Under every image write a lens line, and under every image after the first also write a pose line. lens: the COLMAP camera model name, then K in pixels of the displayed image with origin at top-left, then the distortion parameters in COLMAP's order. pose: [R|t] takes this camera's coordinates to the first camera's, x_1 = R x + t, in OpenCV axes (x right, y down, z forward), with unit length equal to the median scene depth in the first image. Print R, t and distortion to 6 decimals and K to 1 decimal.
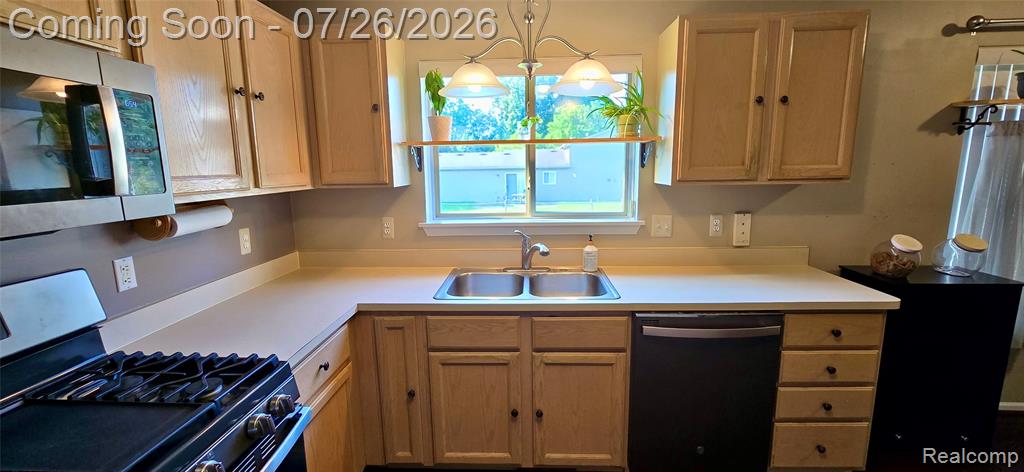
lens RADIAL K [[425.8, 0, 512.0], [0, 425.8, 236.0], [0, 0, 1]] dist [-0.000832, -0.000041]
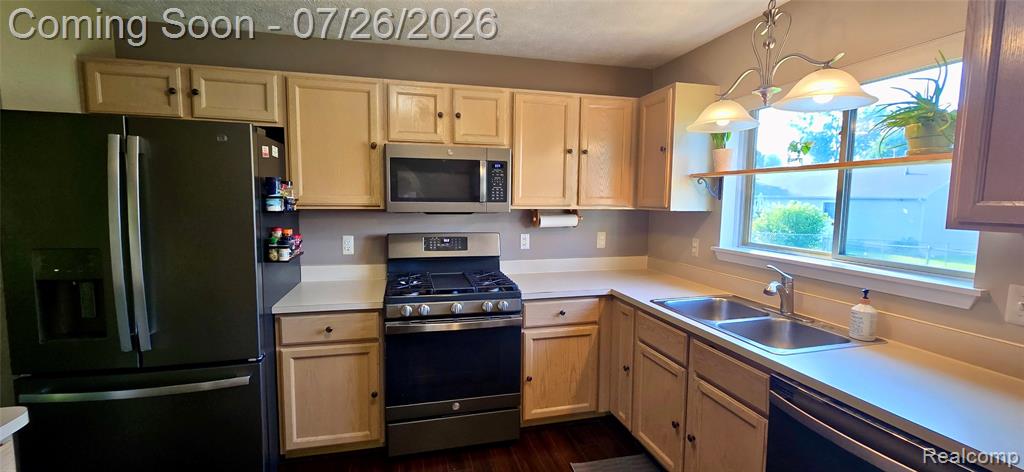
lens RADIAL K [[415.2, 0, 509.7], [0, 415.2, 233.9], [0, 0, 1]] dist [-0.002103, -0.000113]
pose [[0.290841, 0.101502, -0.951372, 0.808046], [-0.173207, 0.983513, 0.051981, -0.033768], [0.940963, 0.149666, 0.303626, 0.222879]]
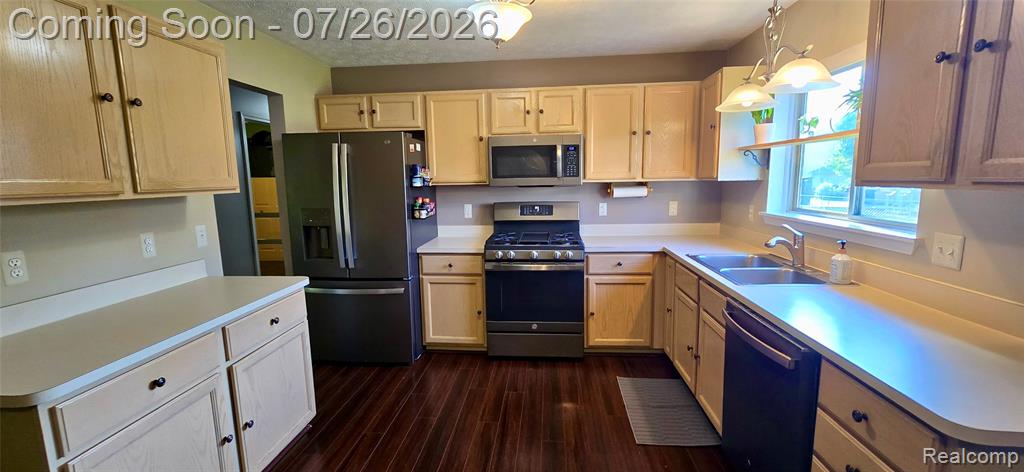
lens RADIAL K [[415.2, 0, 509.7], [0, 415.2, 233.9], [0, 0, 1]] dist [-0.002103, -0.000113]
pose [[-0.049916, 0.151303, -0.987226, 1.261353], [-0.147447, 0.976511, 0.157116, -0.060711], [0.987810, 0.153406, -0.026434, 0.407873]]
